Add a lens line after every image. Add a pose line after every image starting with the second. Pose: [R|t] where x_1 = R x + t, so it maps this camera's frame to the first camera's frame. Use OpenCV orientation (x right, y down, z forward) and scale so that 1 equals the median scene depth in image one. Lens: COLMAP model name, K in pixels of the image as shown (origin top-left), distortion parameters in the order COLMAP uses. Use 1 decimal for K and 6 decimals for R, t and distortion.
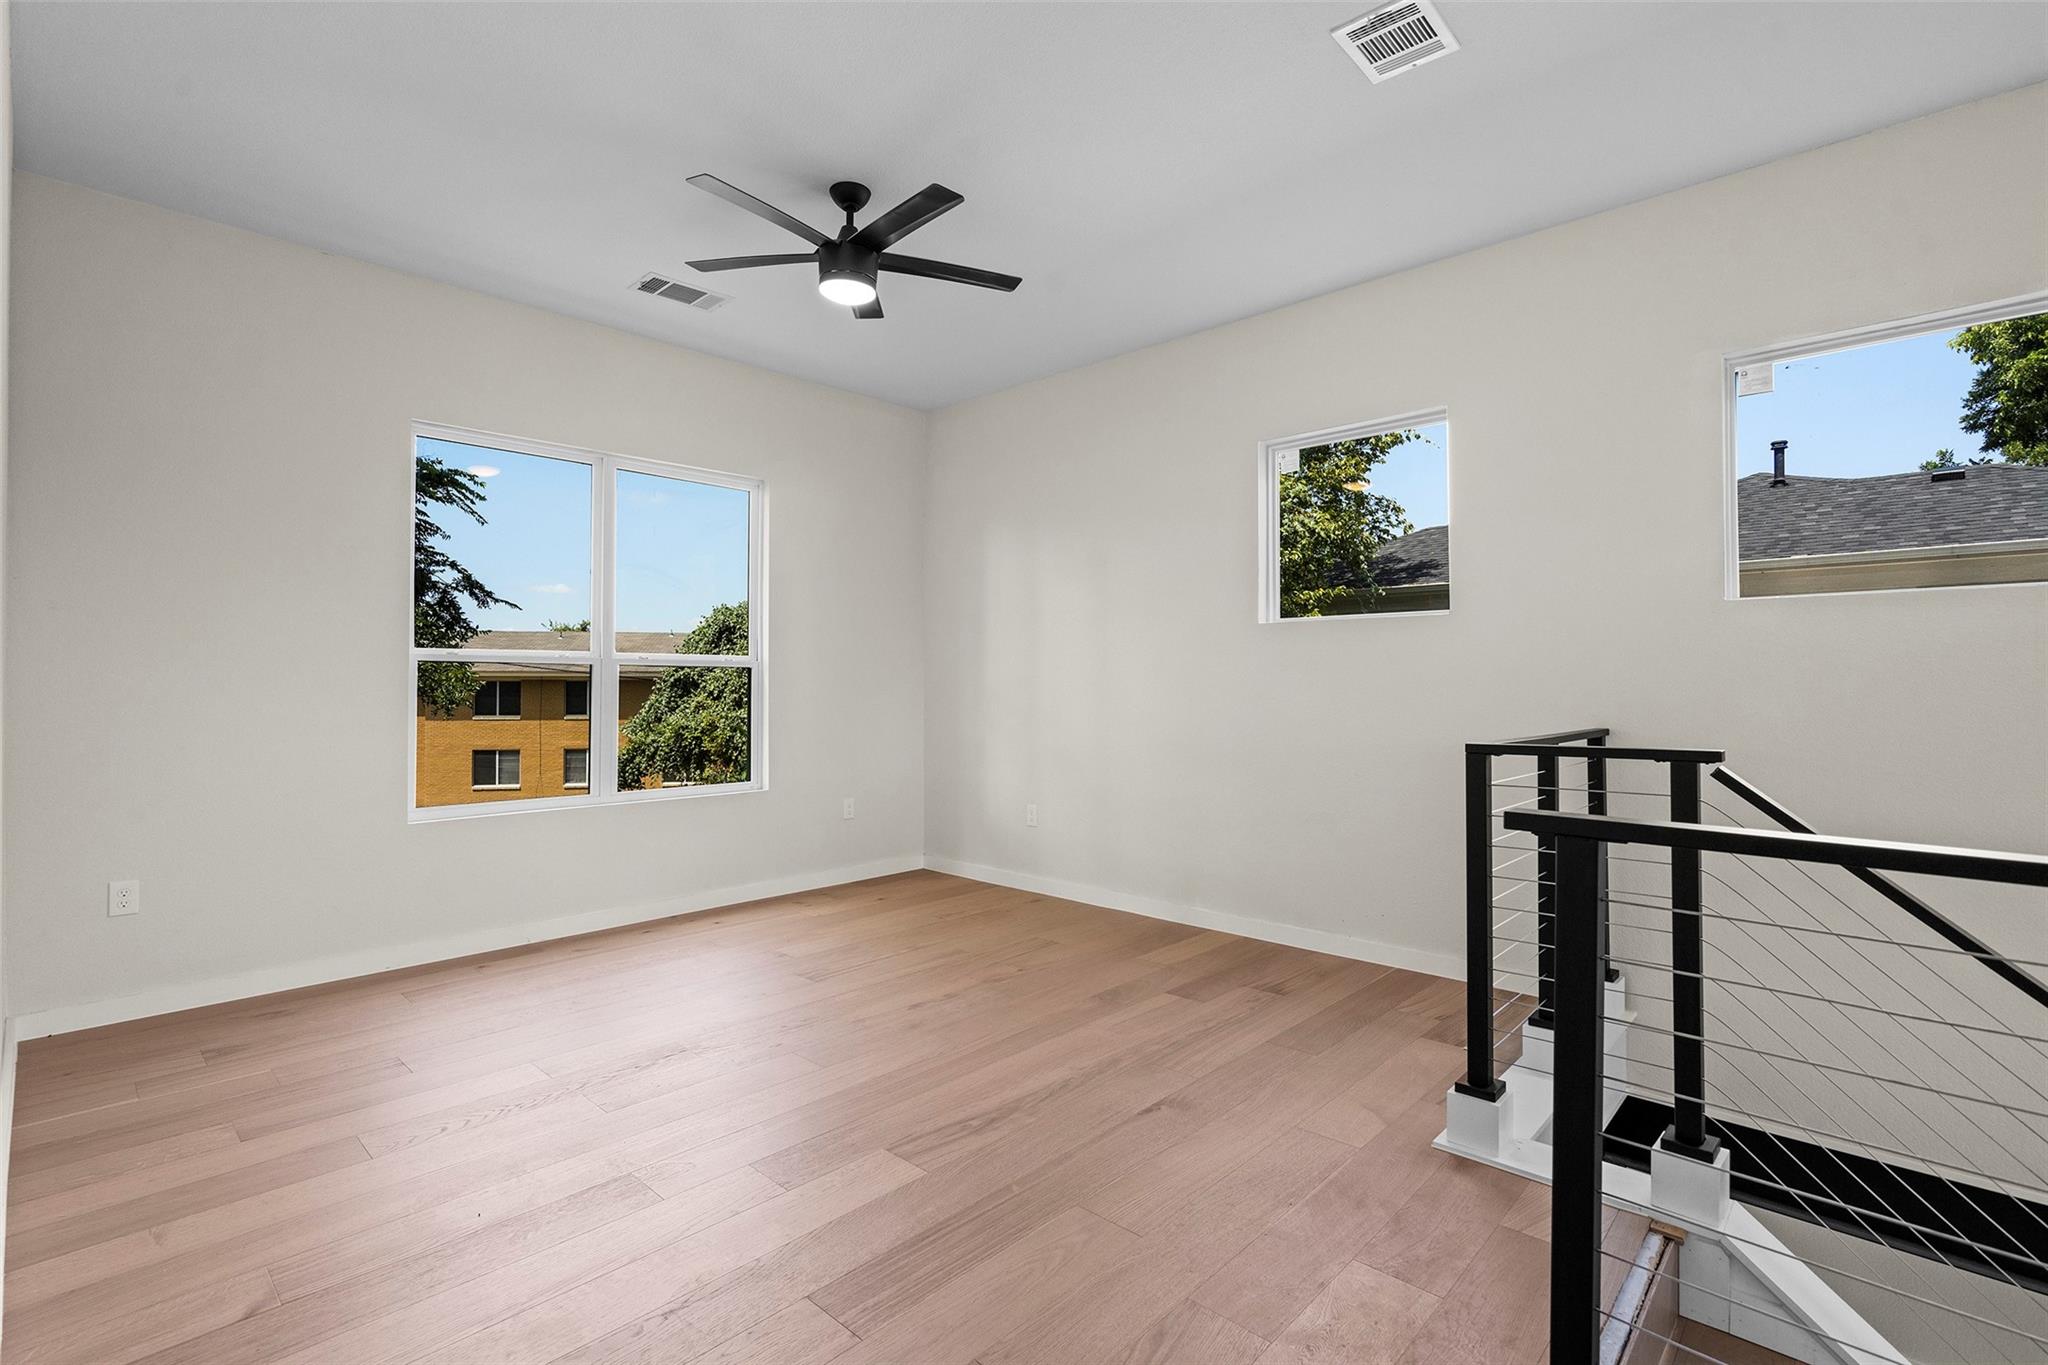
lens RADIAL K [[937.3, 0, 1034.1], [0, 937.3, 678.7], [0, 0, 1]] dist [-0.009779, 0.004370]
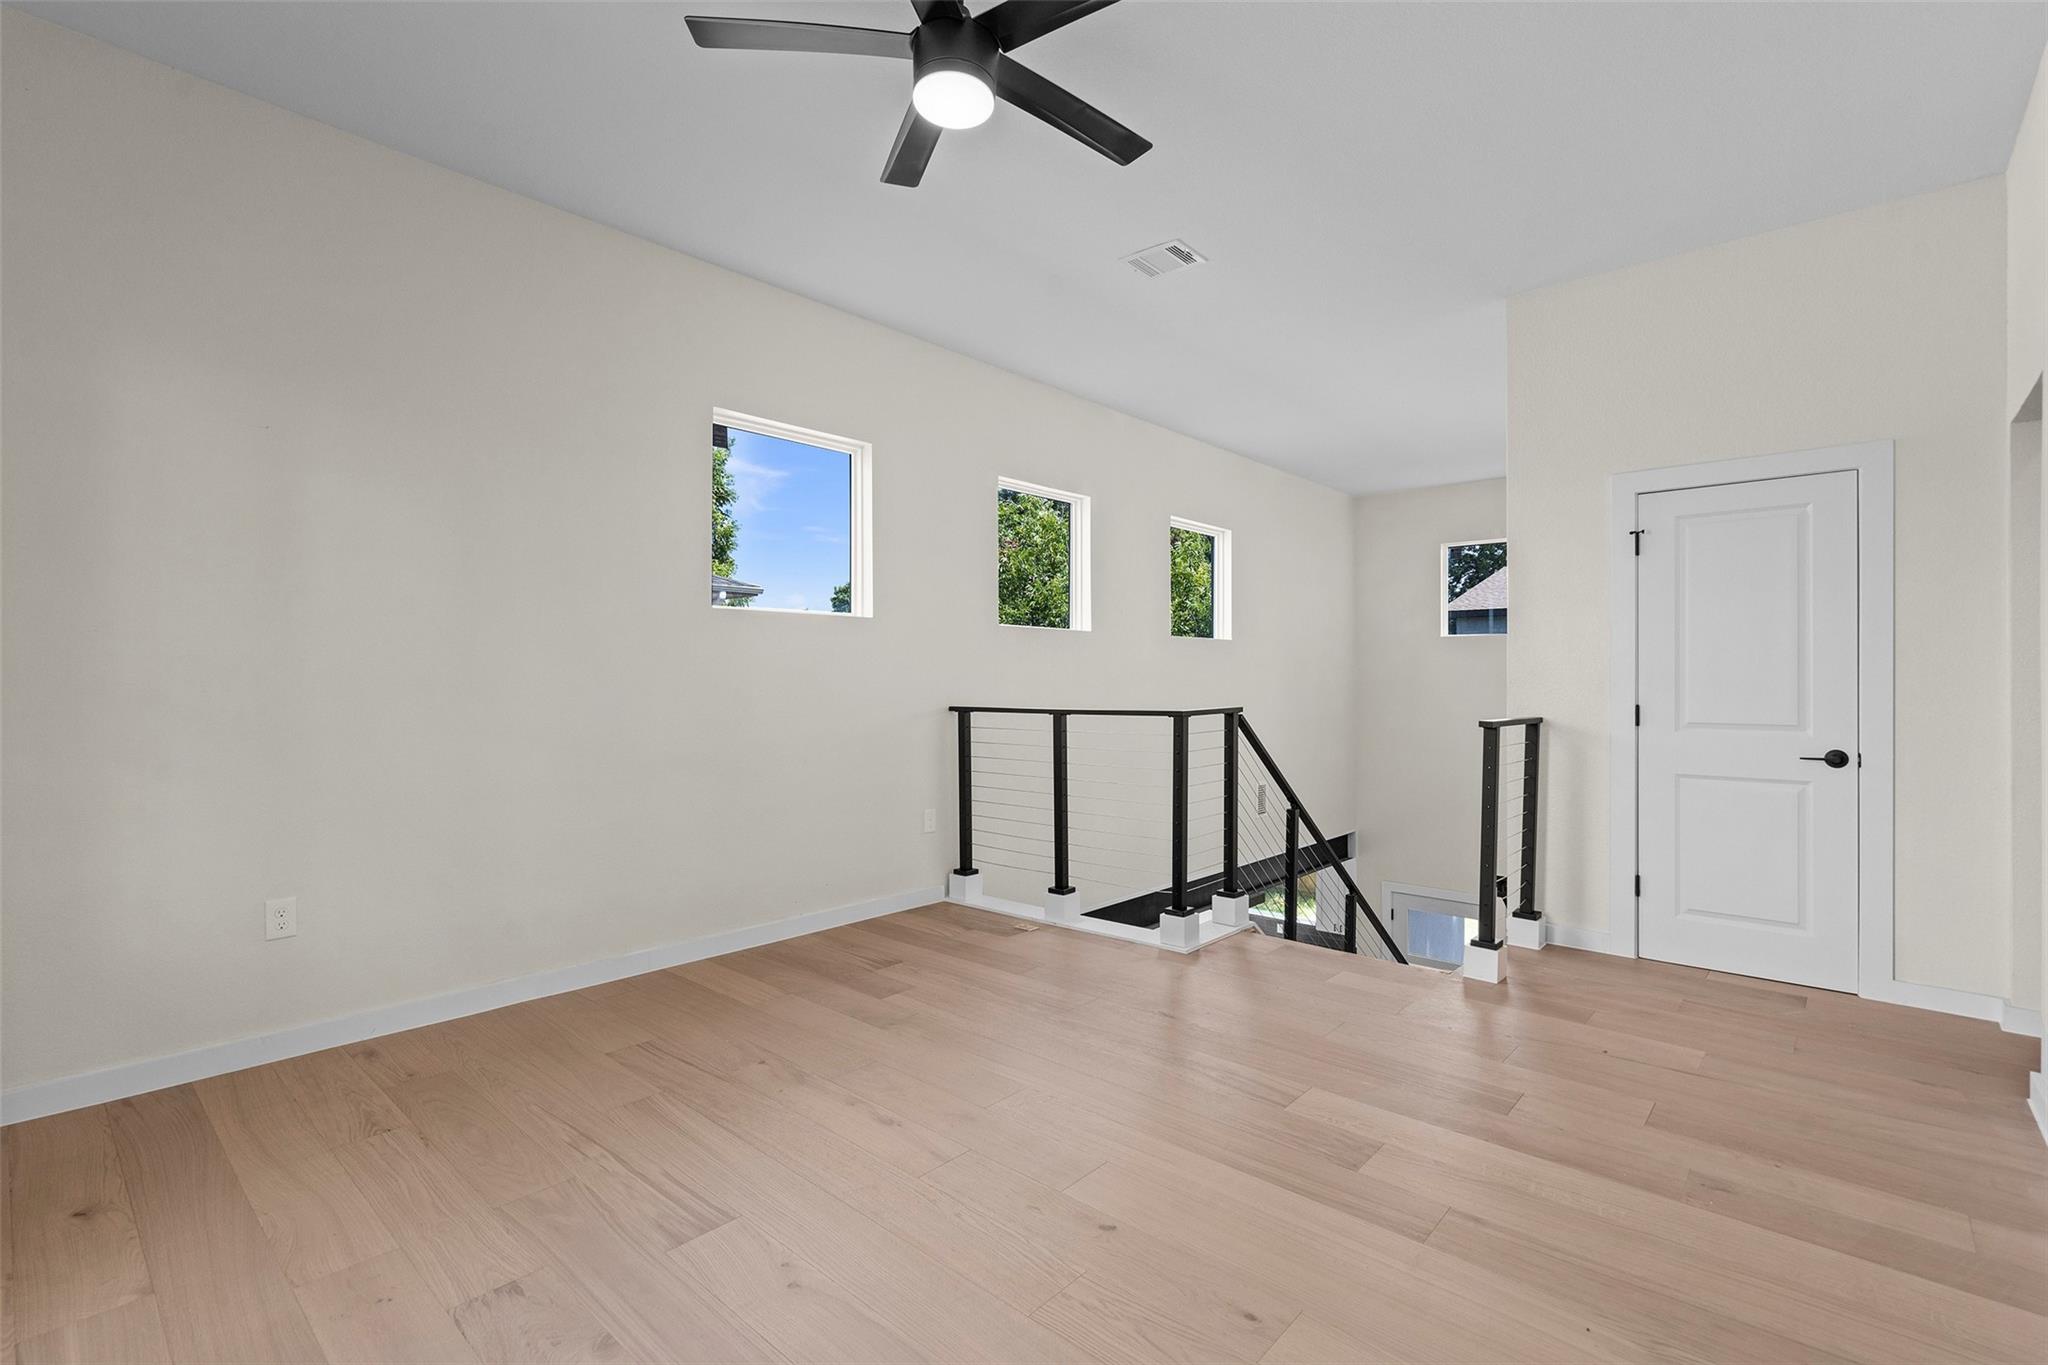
lens RADIAL K [[937.3, 0, 1034.0], [0, 937.3, 678.9], [0, 0, 1]] dist [-0.009779, 0.004370]
pose [[-0.010426, -0.004892, 0.999934, -0.795206], [0.000123, 0.999988, 0.004894, 0.010291], [-0.999946, 0.000174, -0.010425, 0.854282]]
